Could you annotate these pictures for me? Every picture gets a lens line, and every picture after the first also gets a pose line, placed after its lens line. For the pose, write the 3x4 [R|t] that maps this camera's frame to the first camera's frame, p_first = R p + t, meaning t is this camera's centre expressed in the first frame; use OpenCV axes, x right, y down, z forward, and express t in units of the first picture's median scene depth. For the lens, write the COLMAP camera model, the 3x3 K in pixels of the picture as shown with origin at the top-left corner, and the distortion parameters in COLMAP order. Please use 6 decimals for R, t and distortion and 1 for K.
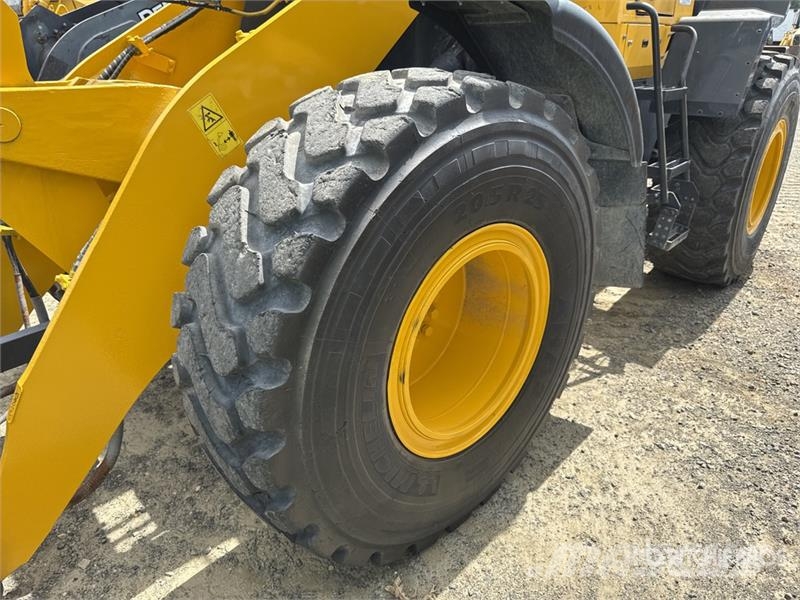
lens RADIAL K [[570.7, 0, 400.0], [0, 570.7, 300.0], [0, 0, 1]] dist [0.001336, -0.006509]
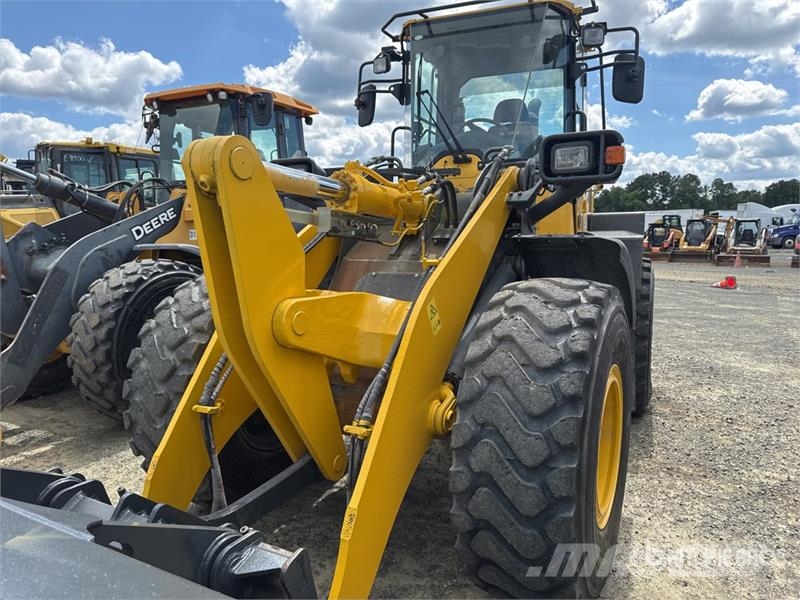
lens RADIAL K [[567.4, 0, 402.8], [0, 567.4, 302.6], [0, 0, 1]] dist [0.094100, -0.157803]
pose [[0.948445, -0.040601, 0.314330, -0.471838], [0.135795, 0.948175, -0.287268, 0.046190], [-0.286376, 0.315143, 0.904806, -0.197446]]
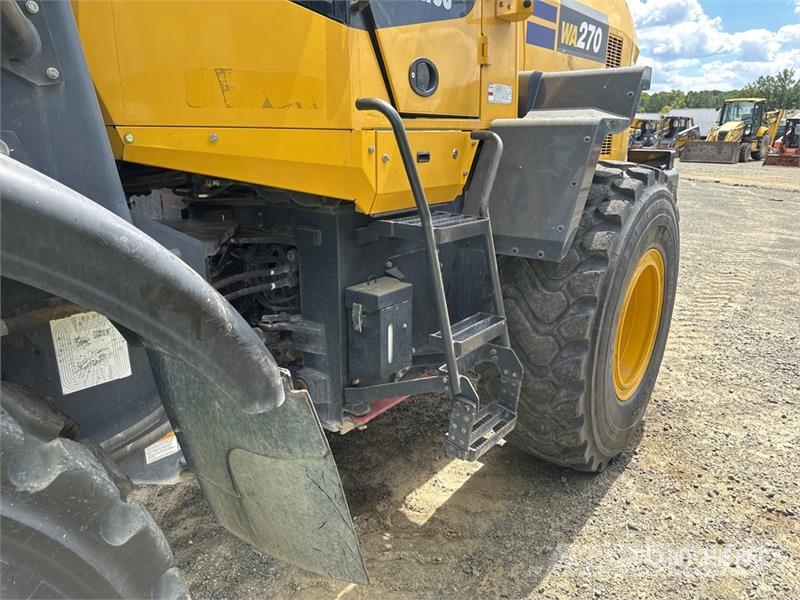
lens RADIAL K [[563.2, 0, 404.7], [0, 563.2, 298.4], [0, 0, 1]] dist [0.060338, -0.087144]
pose [[0.997926, -0.010672, 0.063488, 0.337835], [0.019596, 0.989724, -0.141643, -0.172263], [-0.061324, 0.142594, 0.987880, 0.329317]]
